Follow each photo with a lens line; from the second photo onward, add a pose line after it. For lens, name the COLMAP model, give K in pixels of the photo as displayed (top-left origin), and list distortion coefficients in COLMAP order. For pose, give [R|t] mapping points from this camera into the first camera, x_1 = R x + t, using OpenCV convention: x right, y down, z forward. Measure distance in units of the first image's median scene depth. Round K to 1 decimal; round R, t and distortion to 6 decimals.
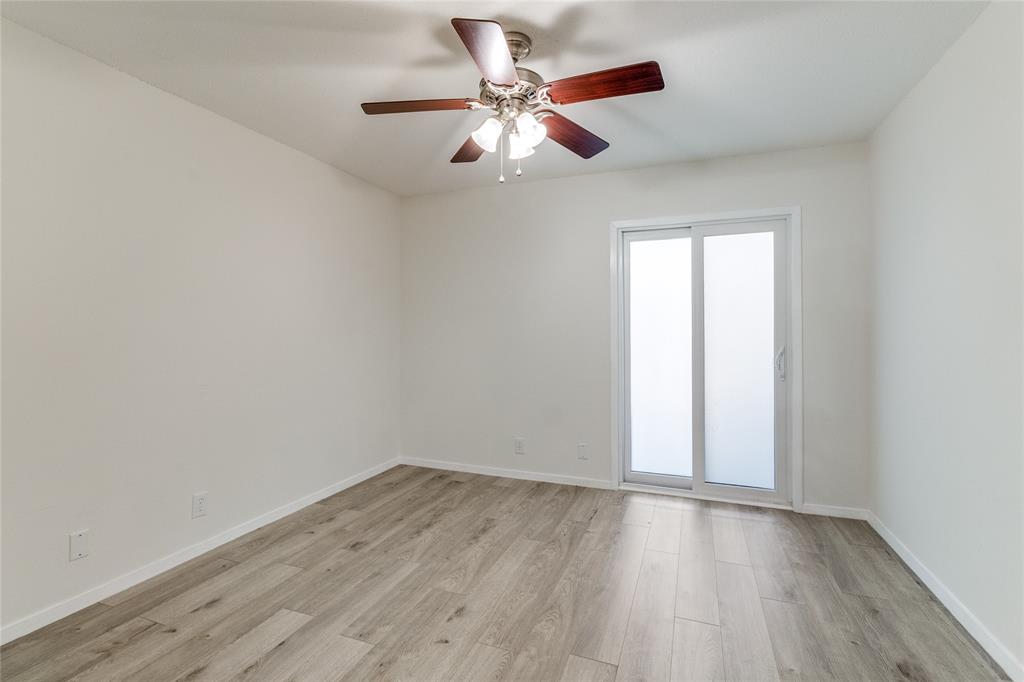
lens RADIAL K [[473.1, 0, 510.3], [0, 473.1, 333.9], [0, 0, 1]] dist [0.000868, -0.000257]
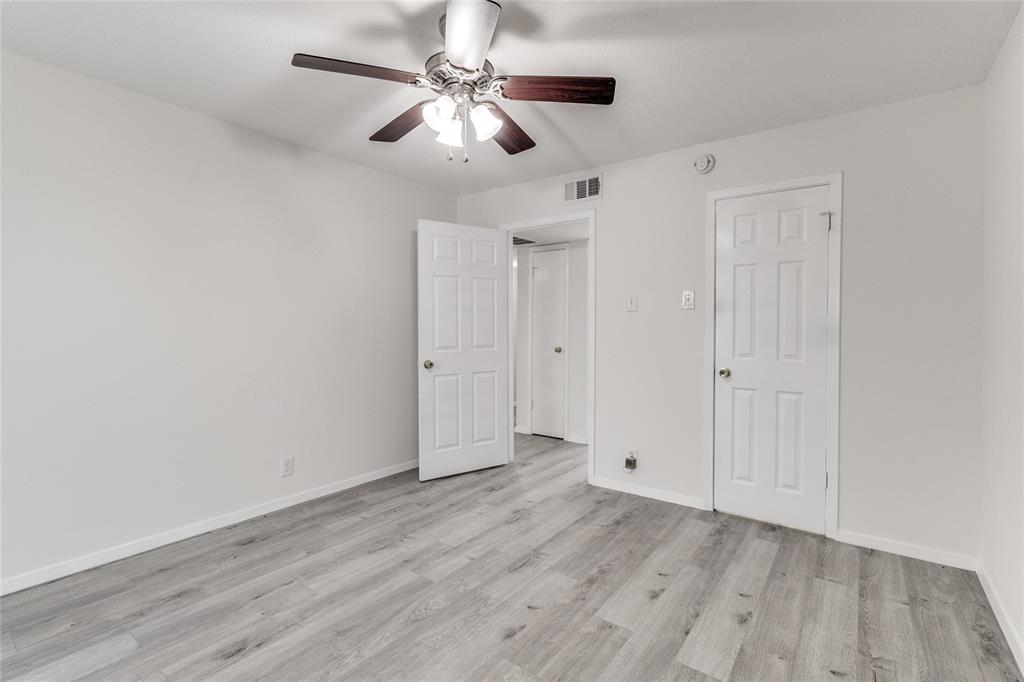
lens RADIAL K [[473.1, 0, 510.3], [0, 473.1, 333.9], [0, 0, 1]] dist [0.000868, -0.000257]
pose [[-0.963109, -0.005699, 0.269053, -0.330088], [0.000184, 0.999762, 0.021832, -0.010888], [-0.269113, 0.021076, -0.962878, 1.765247]]
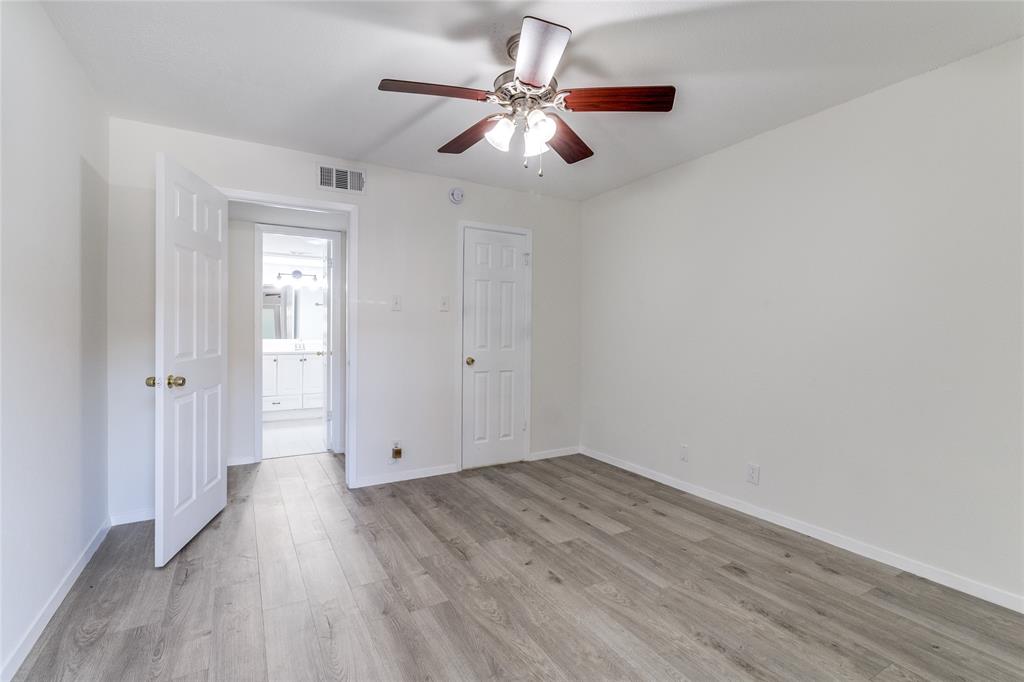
lens RADIAL K [[473.1, 0, 510.3], [0, 473.1, 333.9], [0, 0, 1]] dist [0.000868, -0.000257]
pose [[-0.626140, 0.004708, -0.779696, 0.769829], [-0.009861, 0.999854, 0.013956, 0.002531], [0.779648, 0.016427, -0.626002, 1.508768]]
